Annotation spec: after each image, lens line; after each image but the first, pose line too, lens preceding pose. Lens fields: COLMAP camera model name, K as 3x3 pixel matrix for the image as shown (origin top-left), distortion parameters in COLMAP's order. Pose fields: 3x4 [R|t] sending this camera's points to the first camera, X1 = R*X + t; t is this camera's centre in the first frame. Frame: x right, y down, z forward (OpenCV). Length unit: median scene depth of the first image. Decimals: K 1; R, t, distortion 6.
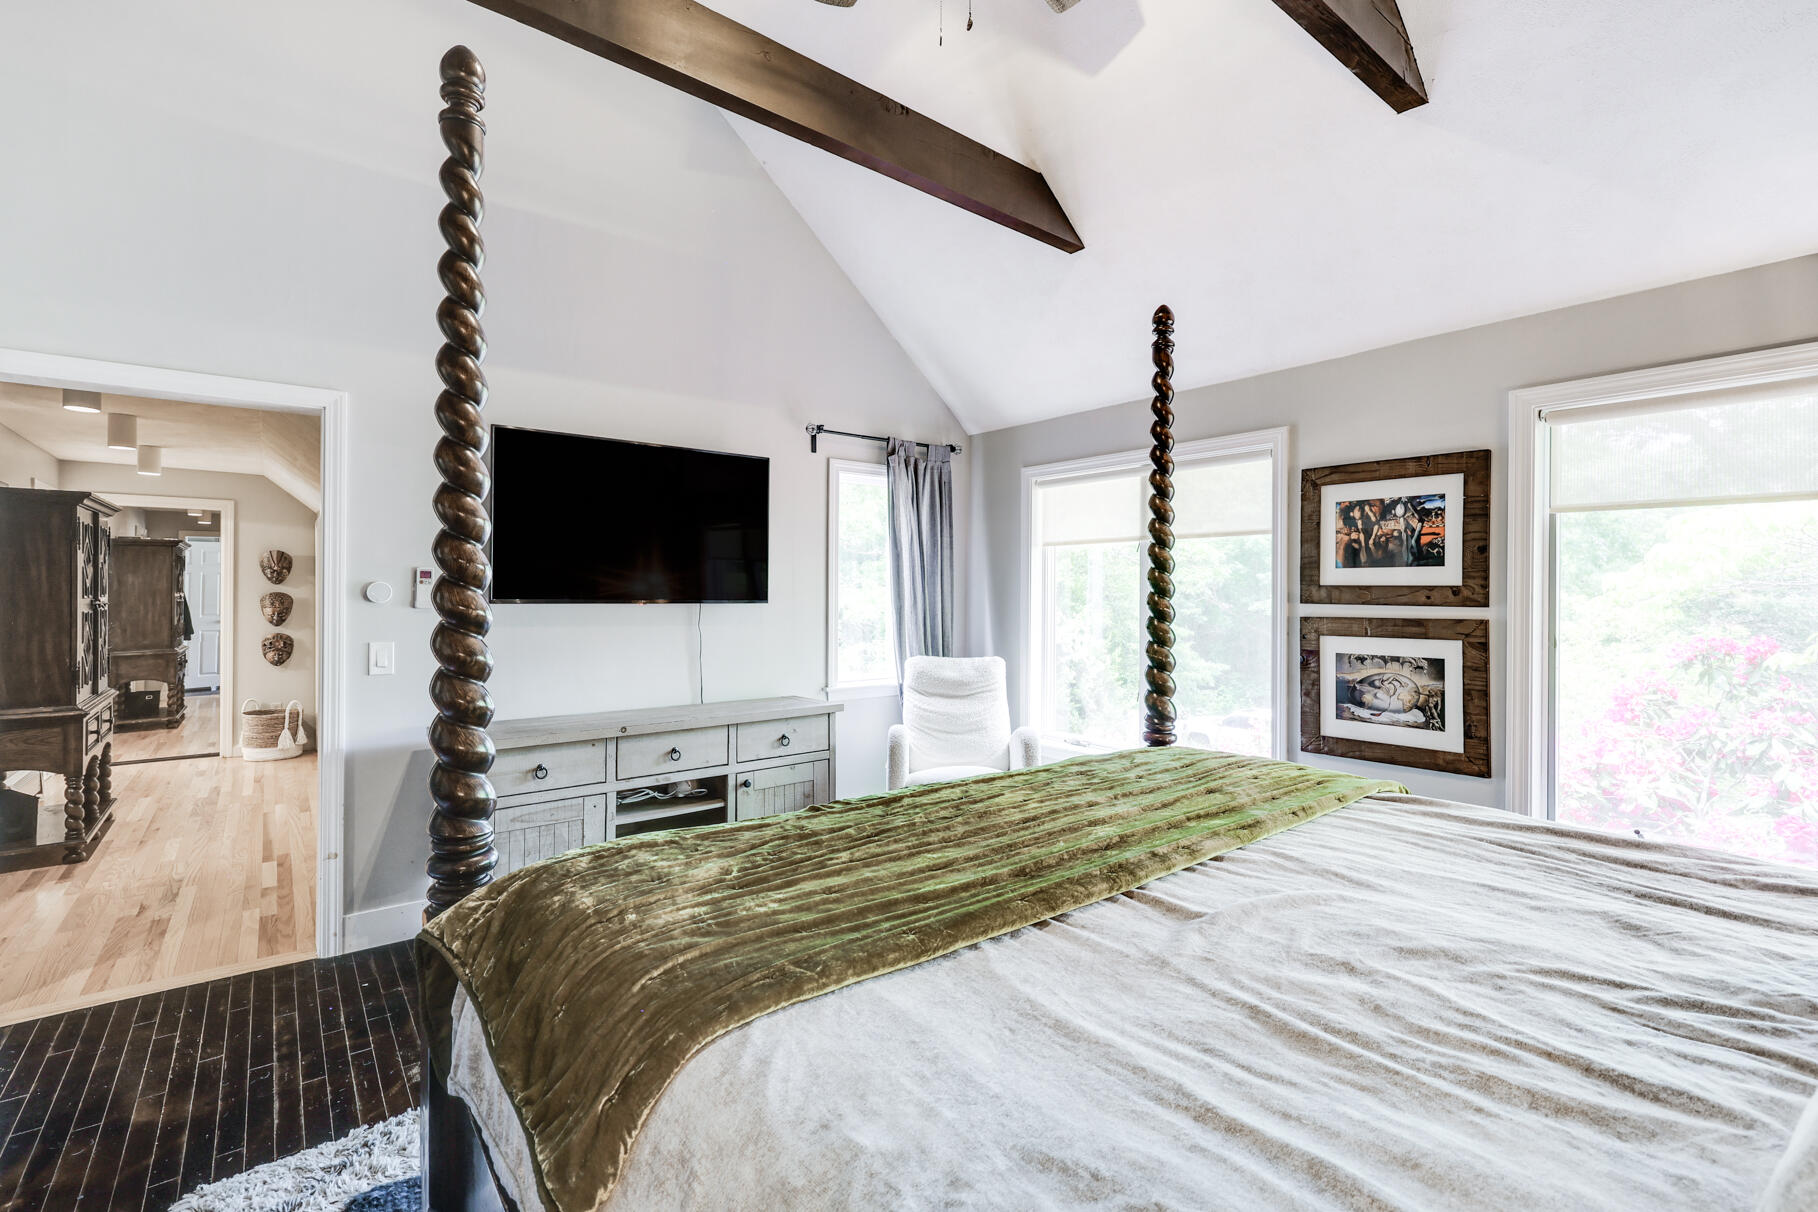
lens RADIAL K [[810.2, 0, 901.7], [0, 810.2, 589.1], [0, 0, 1]] dist [0.001696, 0.000497]
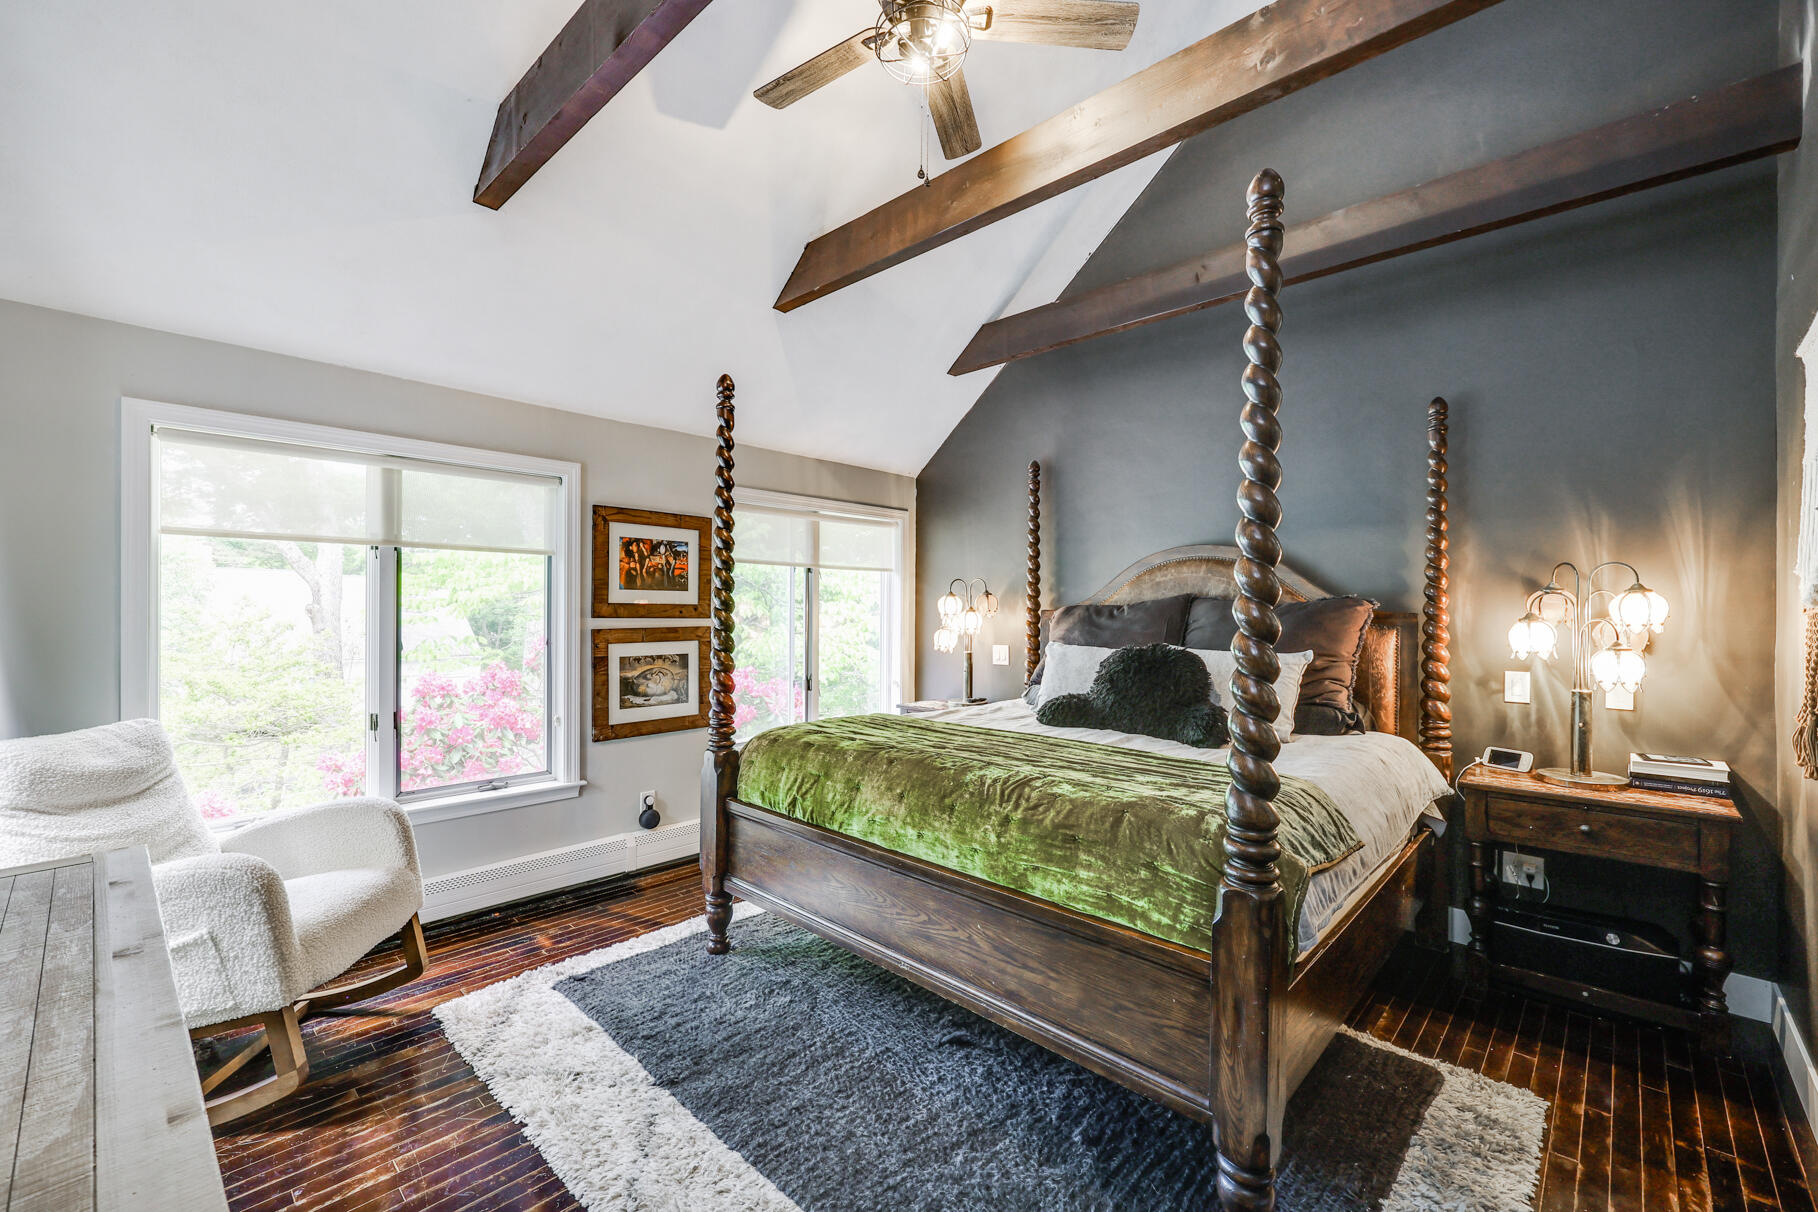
lens RADIAL K [[758.0, 0, 901.2], [0, 758.0, 616.3], [0, 0, 1]] dist [-0.001779, 0.000153]
pose [[-0.158204, -0.008641, 0.987369, -0.707198], [-0.004201, 0.999959, 0.008078, 0.004634], [-0.987398, -0.002870, -0.158234, 0.773535]]
